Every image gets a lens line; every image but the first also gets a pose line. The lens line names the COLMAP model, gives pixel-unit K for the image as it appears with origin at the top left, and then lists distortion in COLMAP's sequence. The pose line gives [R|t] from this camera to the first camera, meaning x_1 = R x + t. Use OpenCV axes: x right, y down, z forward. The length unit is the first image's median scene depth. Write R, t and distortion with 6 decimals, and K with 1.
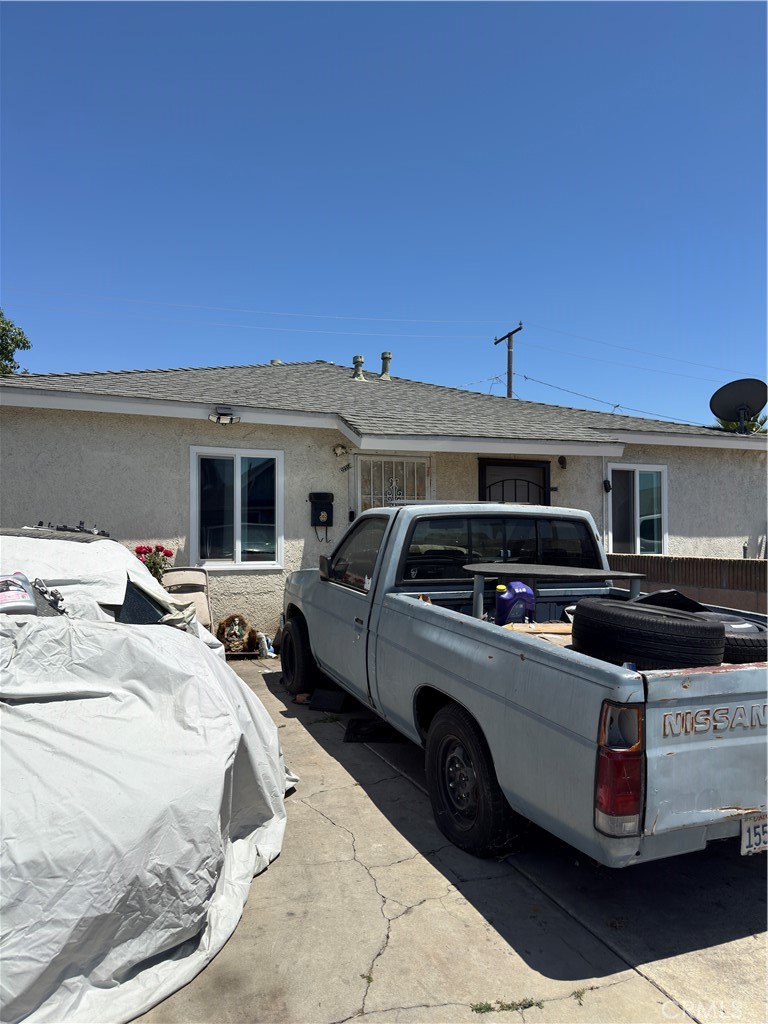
lens RADIAL K [[727.6, 0, 402.6], [0, 727.6, 506.1], [0, 0, 1]] dist [0.055764, -0.055089]
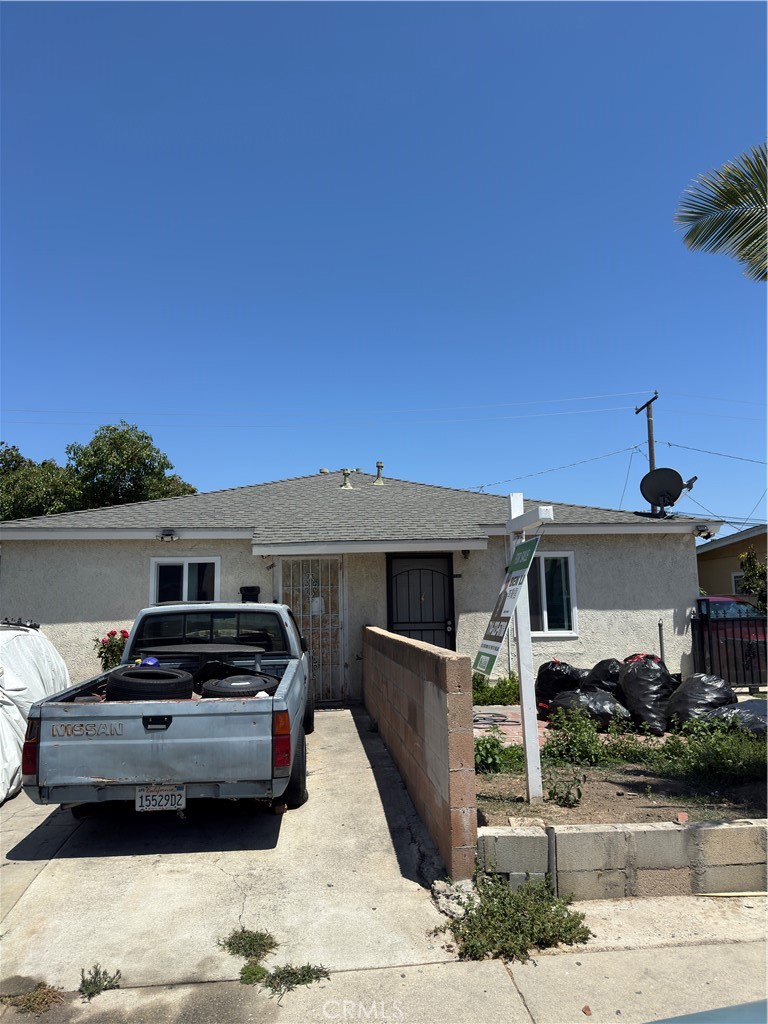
lens RADIAL K [[721.9, 0, 384.0], [0, 721.9, 512.0], [0, 0, 1]] dist [0.062035, -0.054076]
pose [[0.950296, -0.055579, -0.306346, 0.585990], [0.027559, 0.995091, -0.095045, -0.024220], [0.310125, 0.081878, 0.947163, -0.204250]]
